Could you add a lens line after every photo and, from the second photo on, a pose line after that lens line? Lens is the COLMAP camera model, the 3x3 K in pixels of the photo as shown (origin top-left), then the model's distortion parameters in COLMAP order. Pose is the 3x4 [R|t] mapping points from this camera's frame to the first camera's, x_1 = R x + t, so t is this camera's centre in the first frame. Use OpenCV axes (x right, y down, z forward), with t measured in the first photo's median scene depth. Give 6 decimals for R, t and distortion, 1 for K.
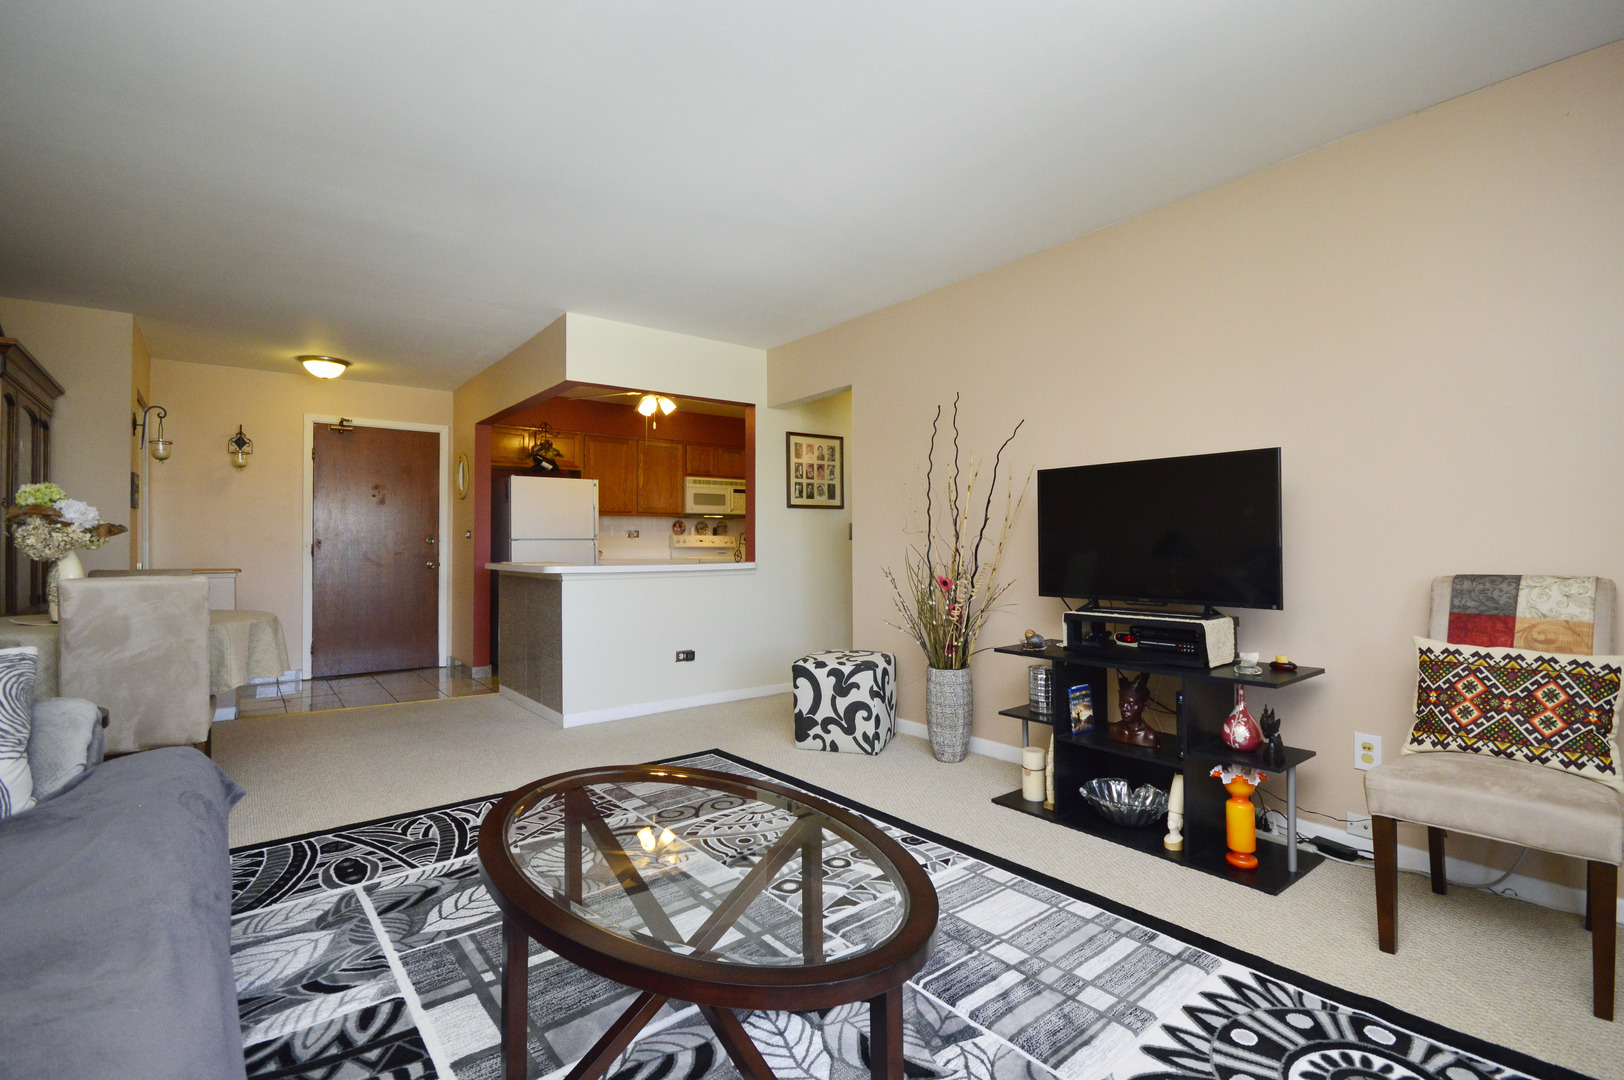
lens RADIAL K [[759.9, 0, 812.0], [0, 759.9, 540.0], [0, 0, 1]] dist [0.014985, 0.000115]
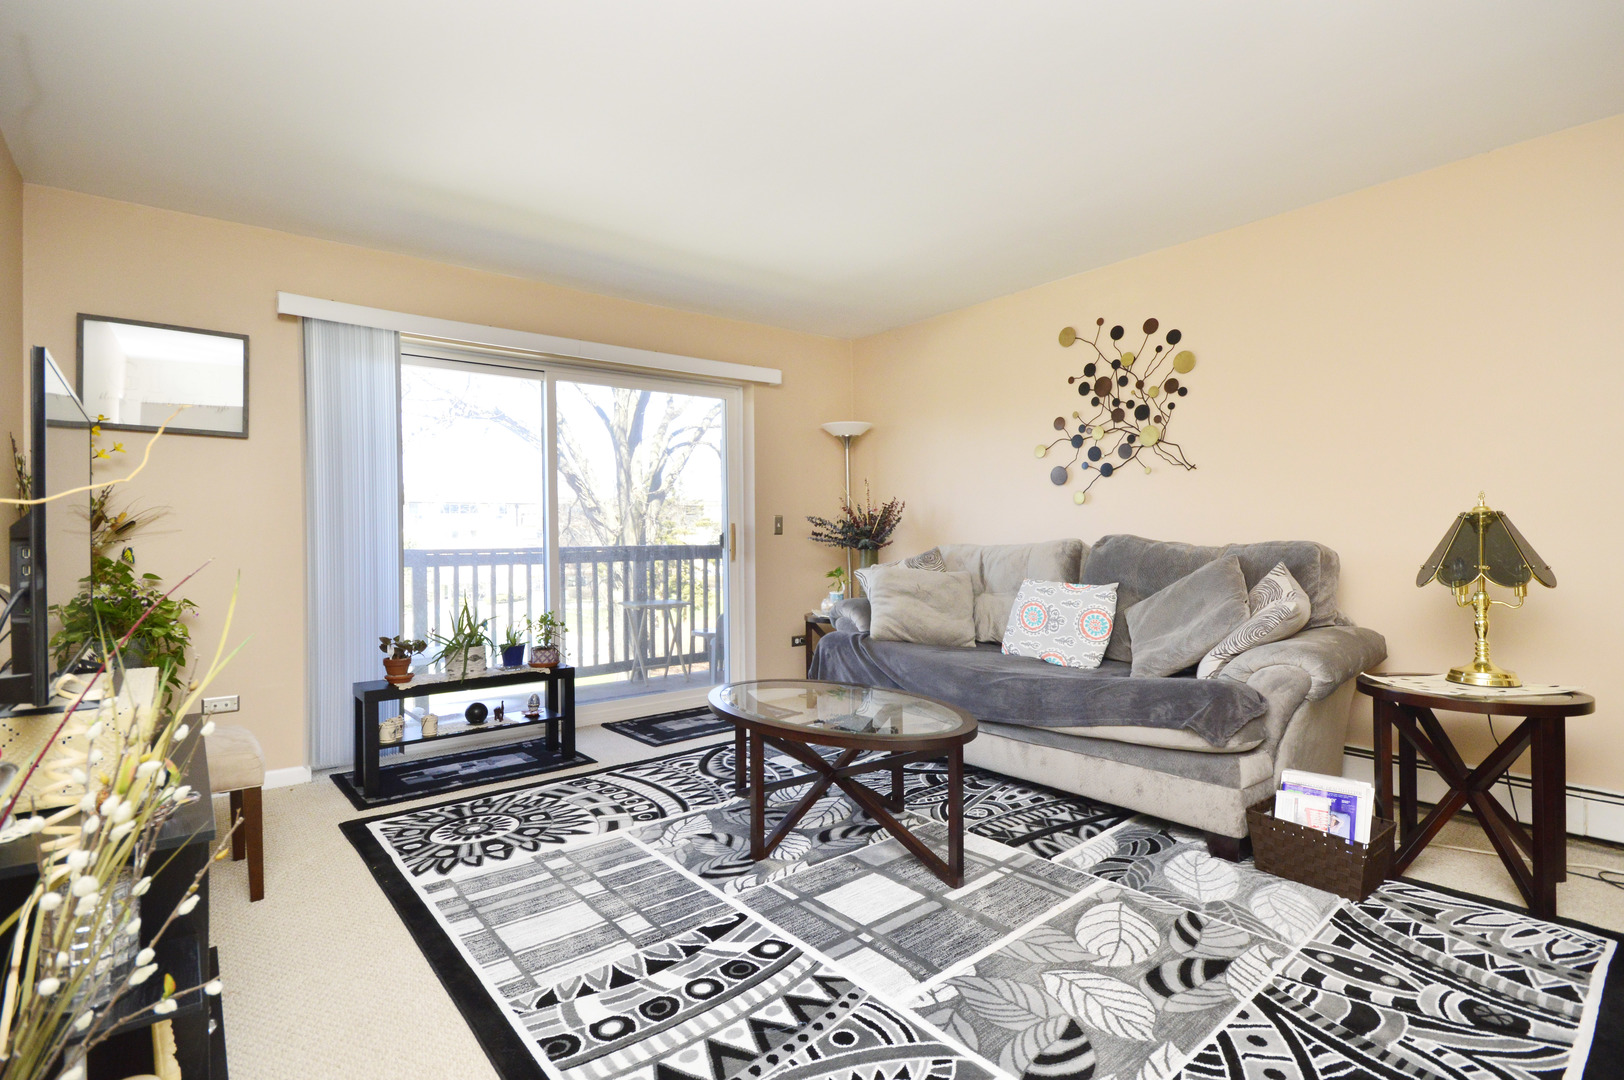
lens RADIAL K [[784.0, 0, 812.0], [0, 784.0, 540.0], [0, 0, 1]] dist [0.000594, -0.000011]
pose [[-0.999890, 0.014167, -0.004453, -0.046898], [0.014160, 0.999899, 0.001488, 0.002069], [0.004474, 0.001425, -0.999989, 1.142819]]
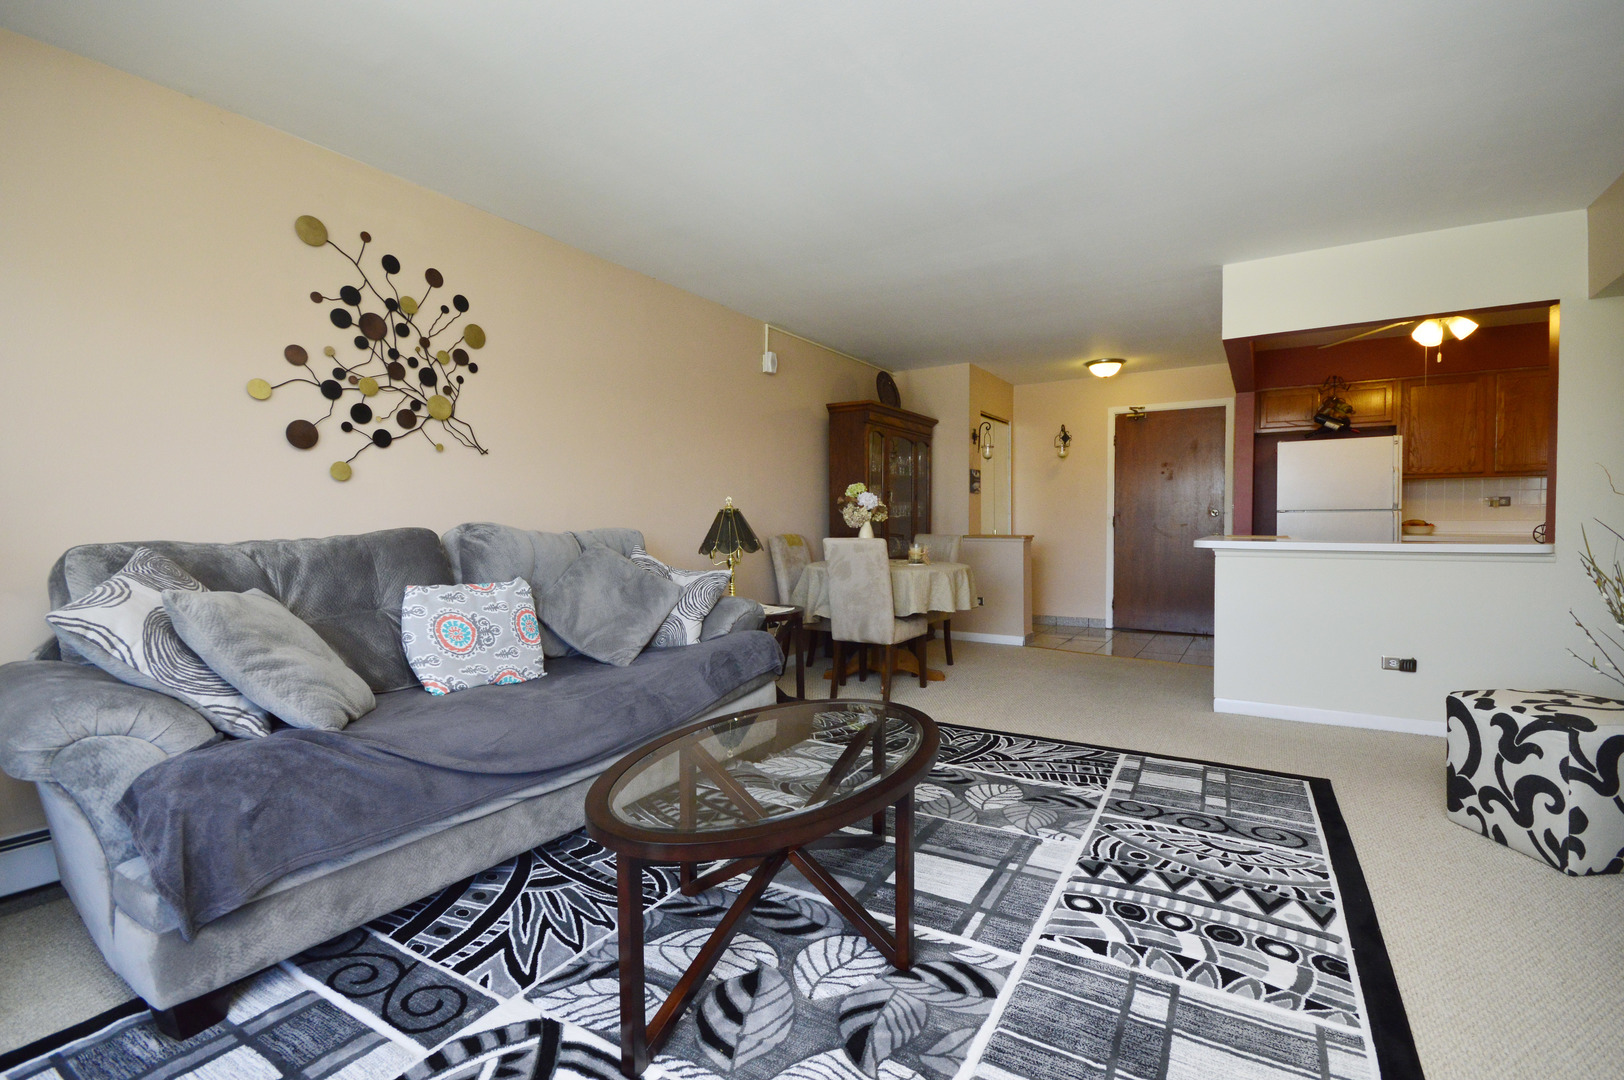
lens RADIAL K [[726.1, 0, 812.0], [0, 726.1, 540.0], [0, 0, 1]] dist [0.019112, -0.016869]
pose [[0.338561, 0.028773, -0.940504, 0.401843], [0.009766, 0.999371, 0.034089, -0.002143], [0.940894, -0.020727, 0.338067, 0.259417]]
